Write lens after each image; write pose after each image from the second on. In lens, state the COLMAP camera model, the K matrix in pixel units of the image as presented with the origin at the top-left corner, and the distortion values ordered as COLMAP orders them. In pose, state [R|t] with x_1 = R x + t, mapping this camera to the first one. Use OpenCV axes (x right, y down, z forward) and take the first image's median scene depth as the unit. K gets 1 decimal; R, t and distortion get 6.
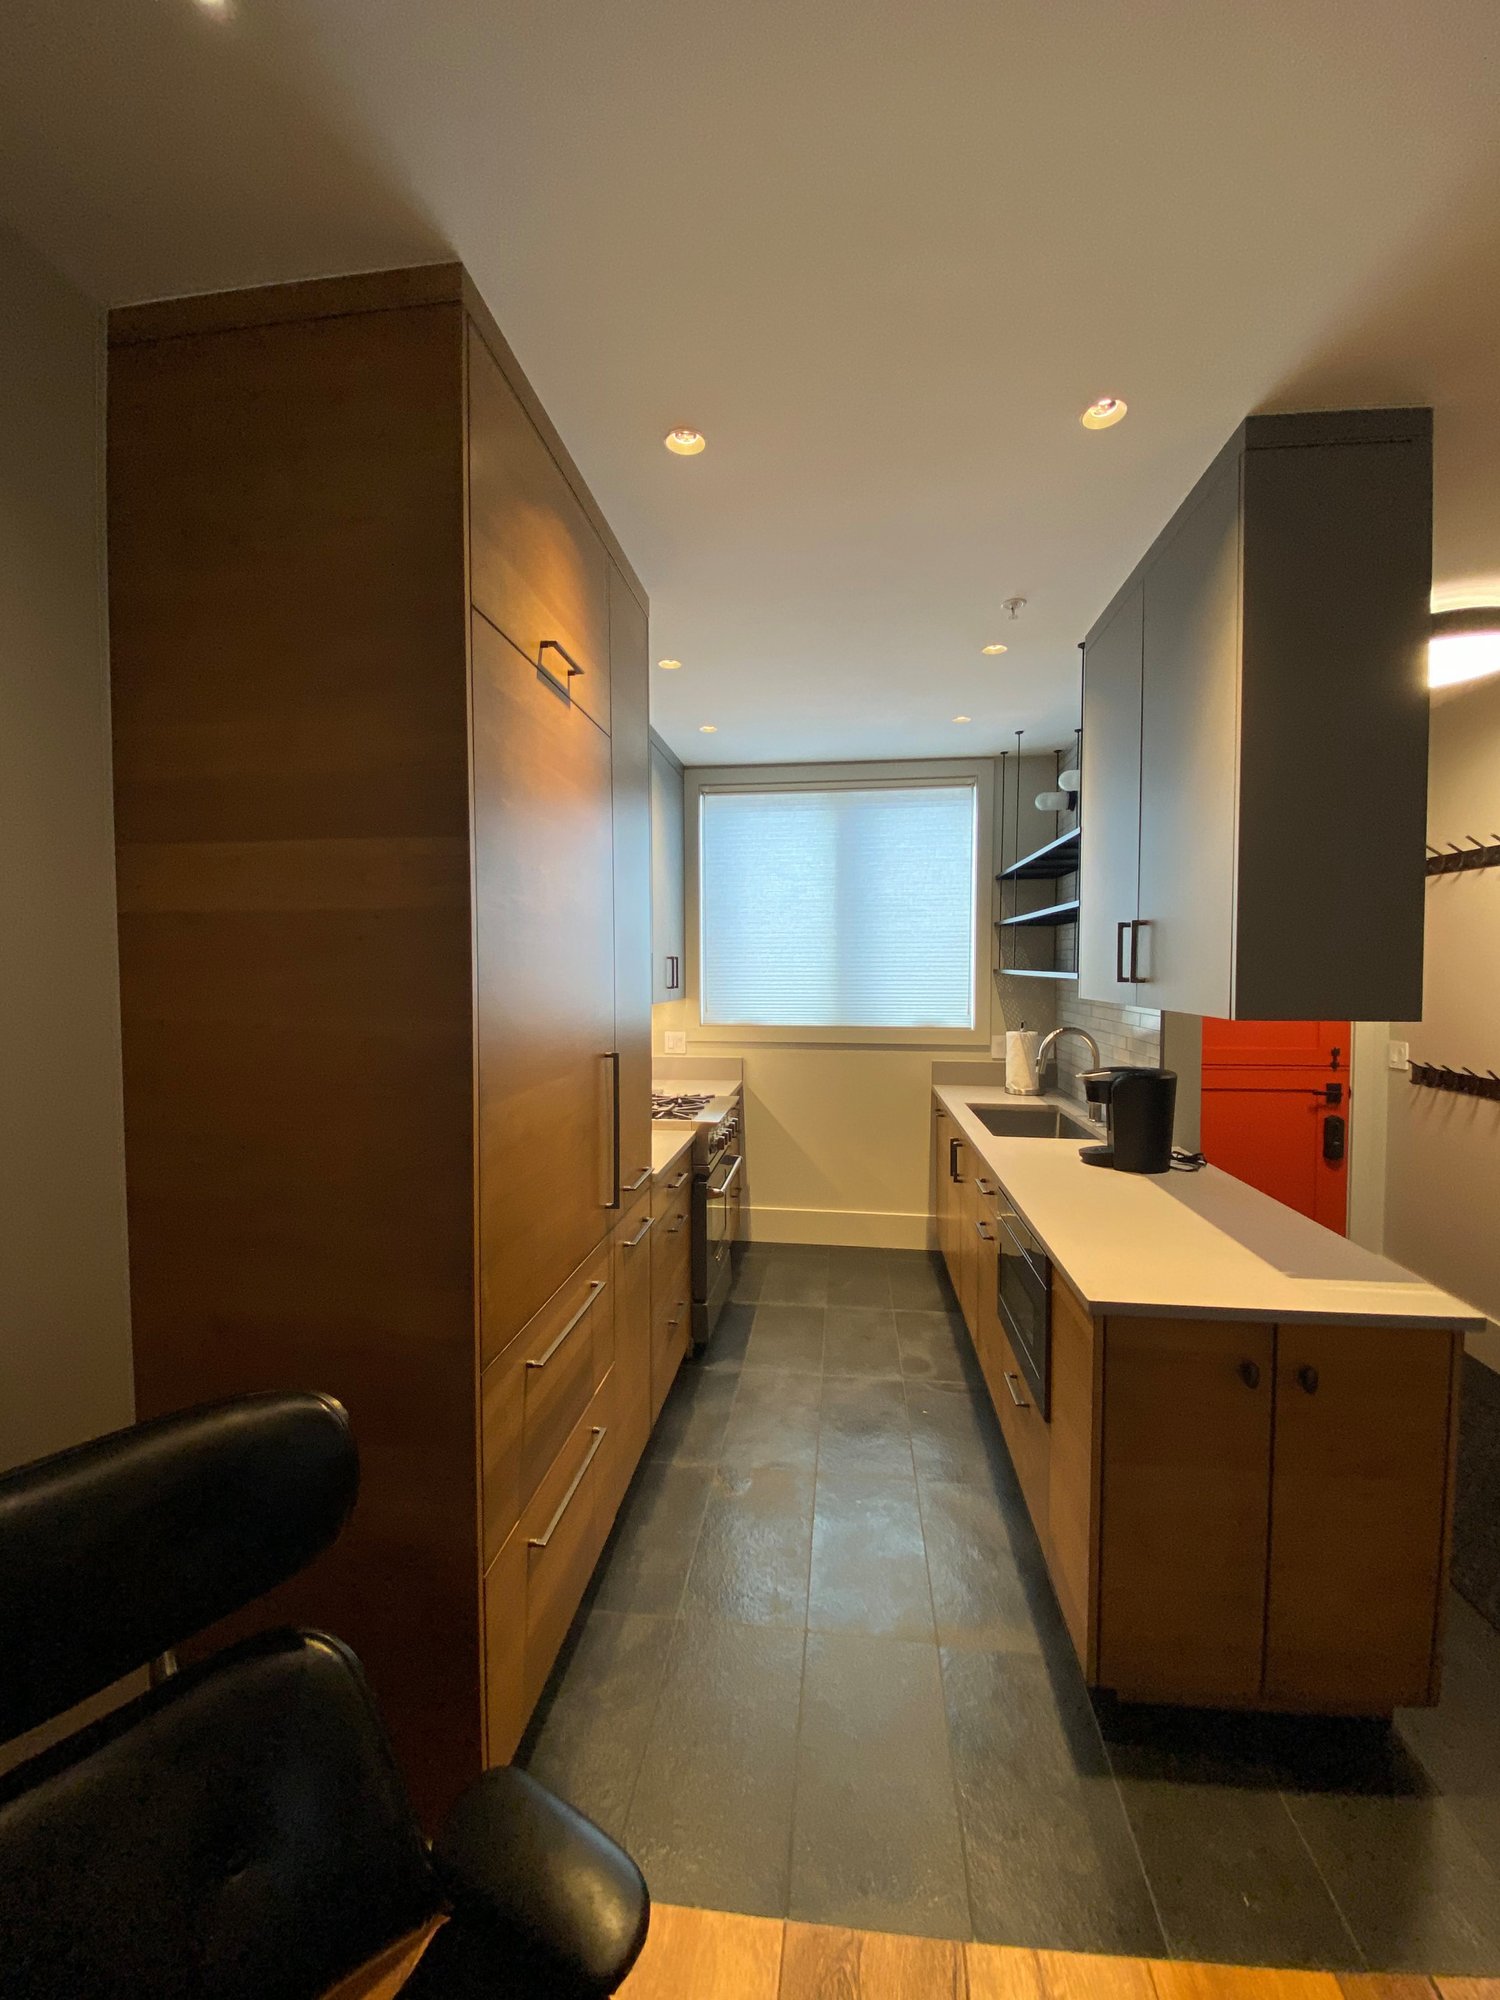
lens RADIAL K [[805.4, 0, 748.5], [0, 805.4, 995.2], [0, 0, 1]] dist [0.029401, -0.024558]
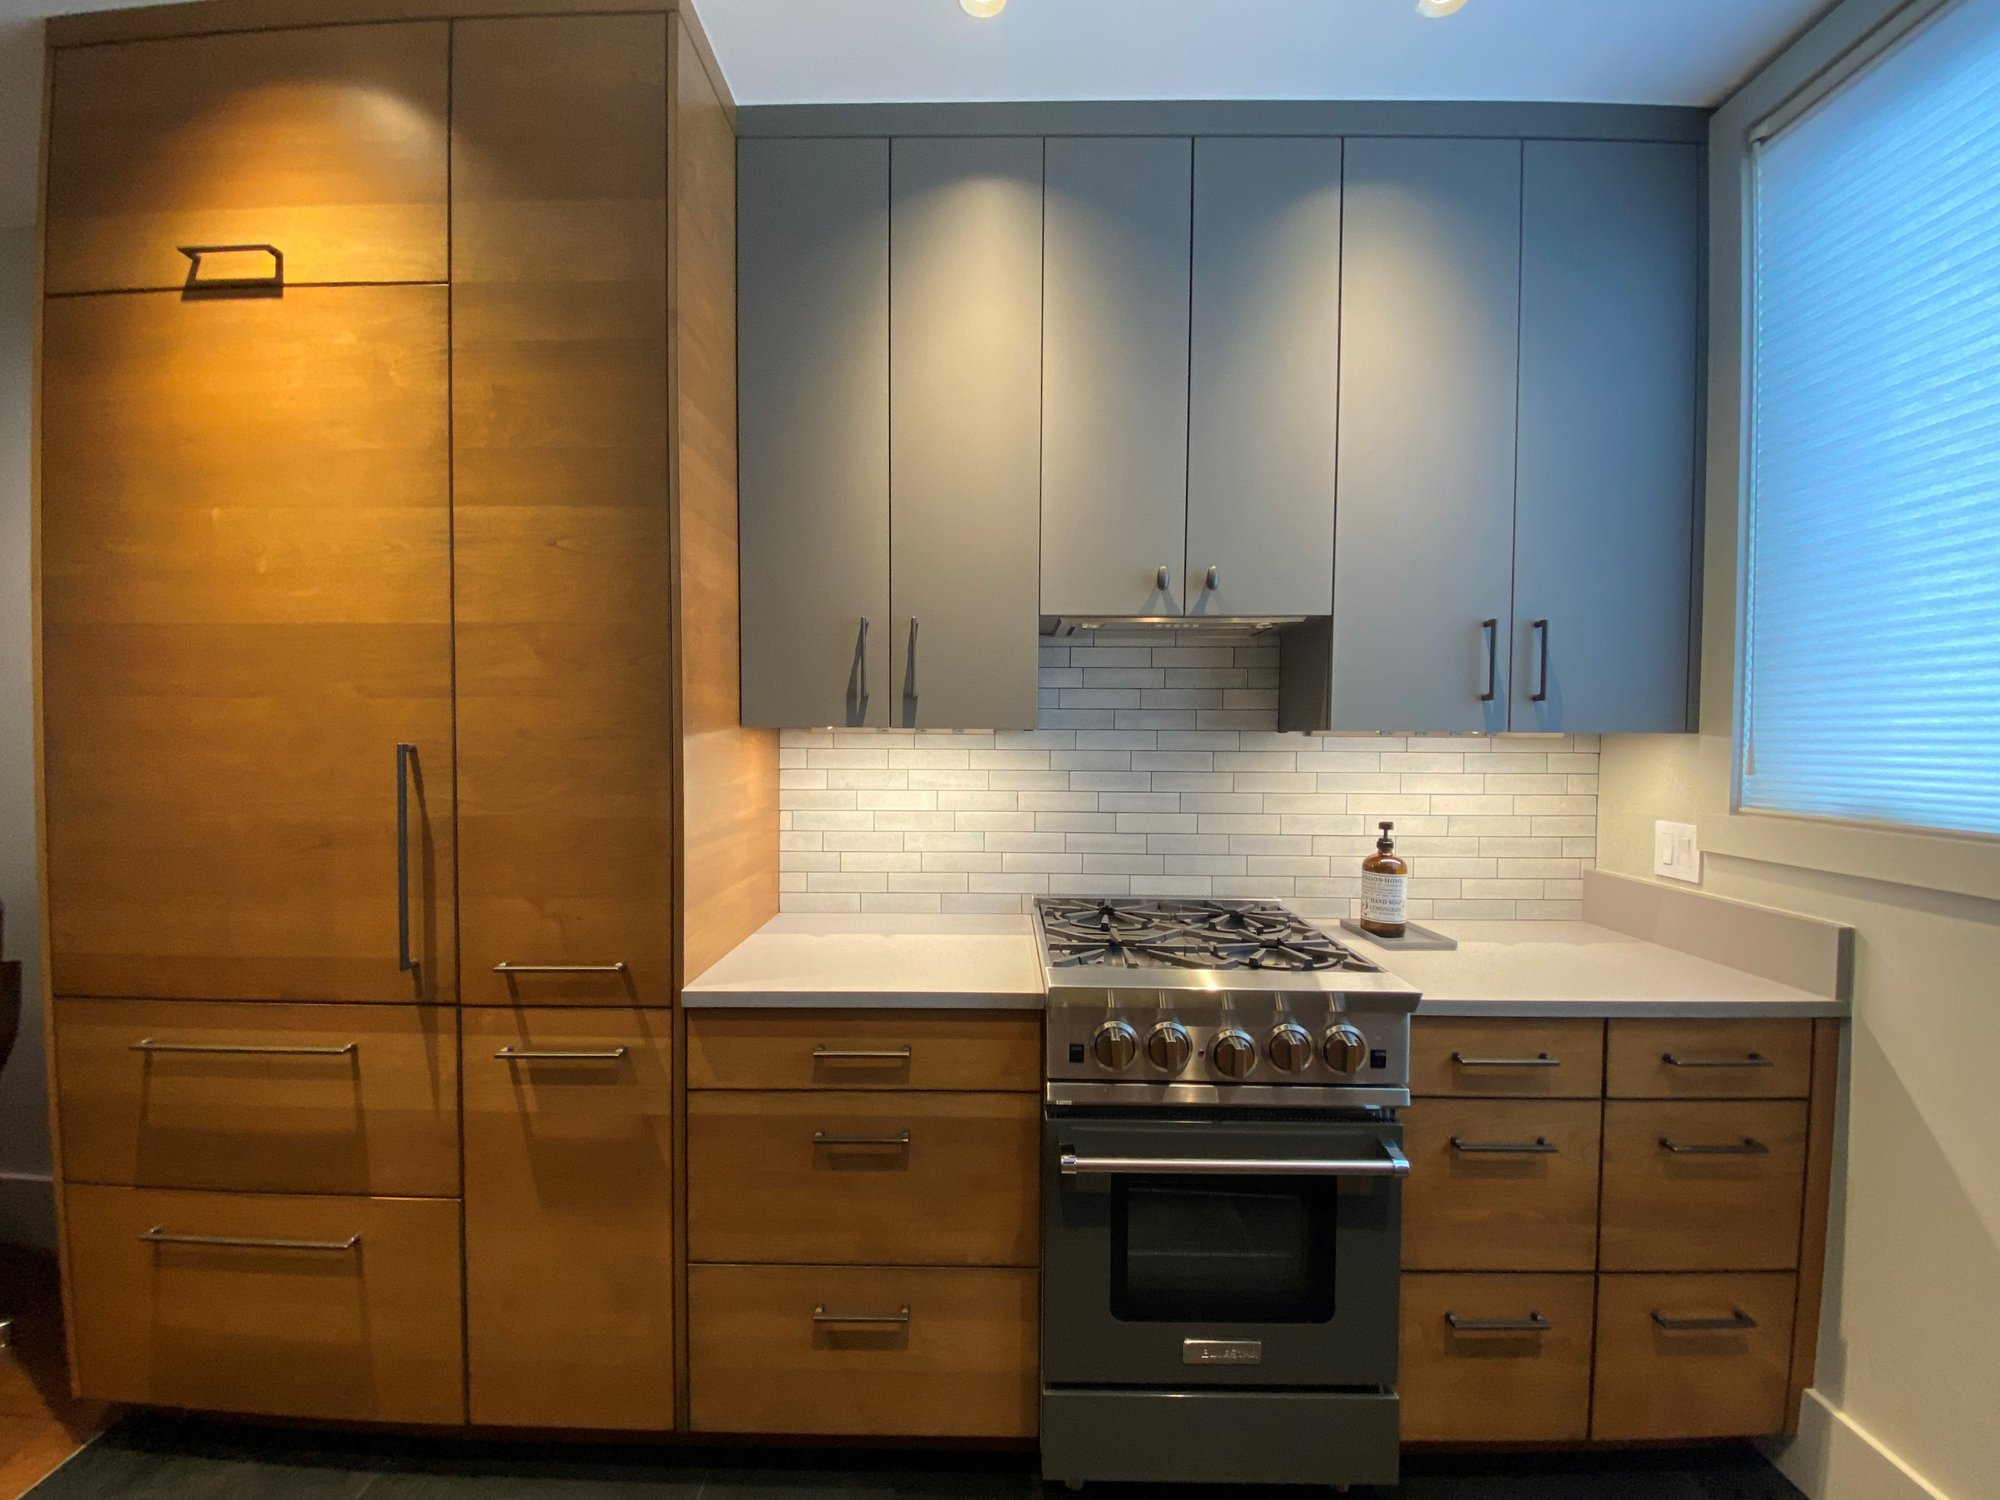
lens RADIAL K [[835.3, 0, 993.2], [0, 835.3, 763.3], [0, 0, 1]] dist [0.017023, -0.019582]
pose [[0.105907, 0.032753, -0.993837, 0.364099], [-0.042653, 0.998687, 0.028367, 0.027336], [0.993461, 0.039386, 0.107165, 0.863783]]
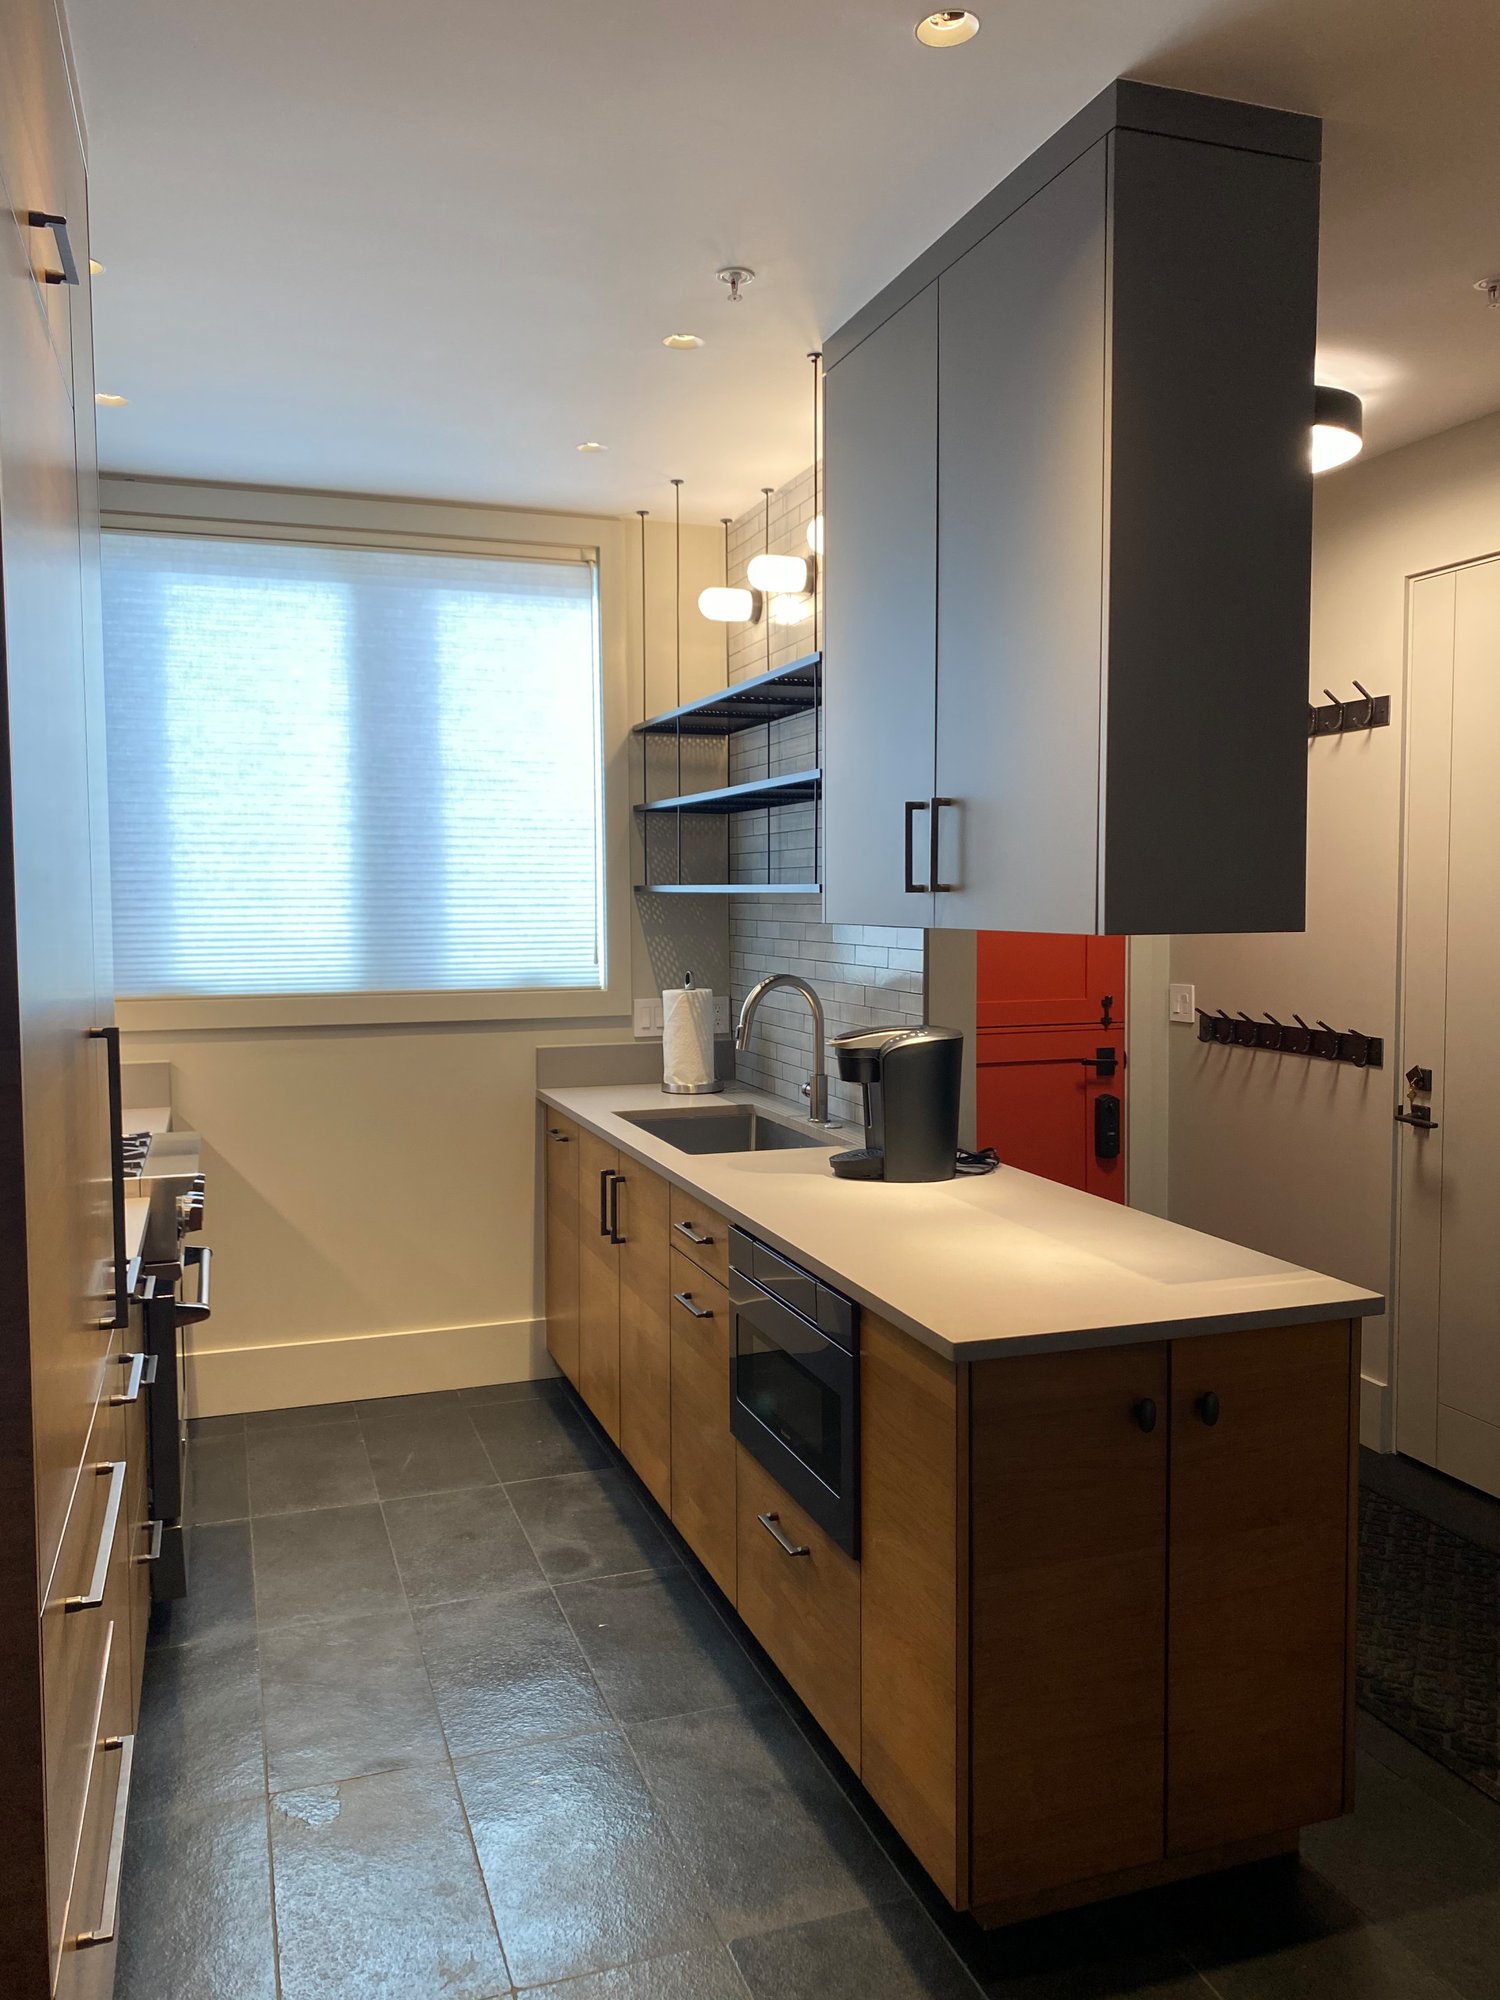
lens RADIAL K [[1518.9, 0, 760.5], [0, 1518.9, 989.6], [0, 0, 1]] dist [0.063963, -0.080608]
pose [[0.894939, -0.032228, 0.445022, -0.139132], [0.020995, 0.999325, 0.030150, 0.015761], [-0.445694, -0.017639, 0.895012, -0.038677]]
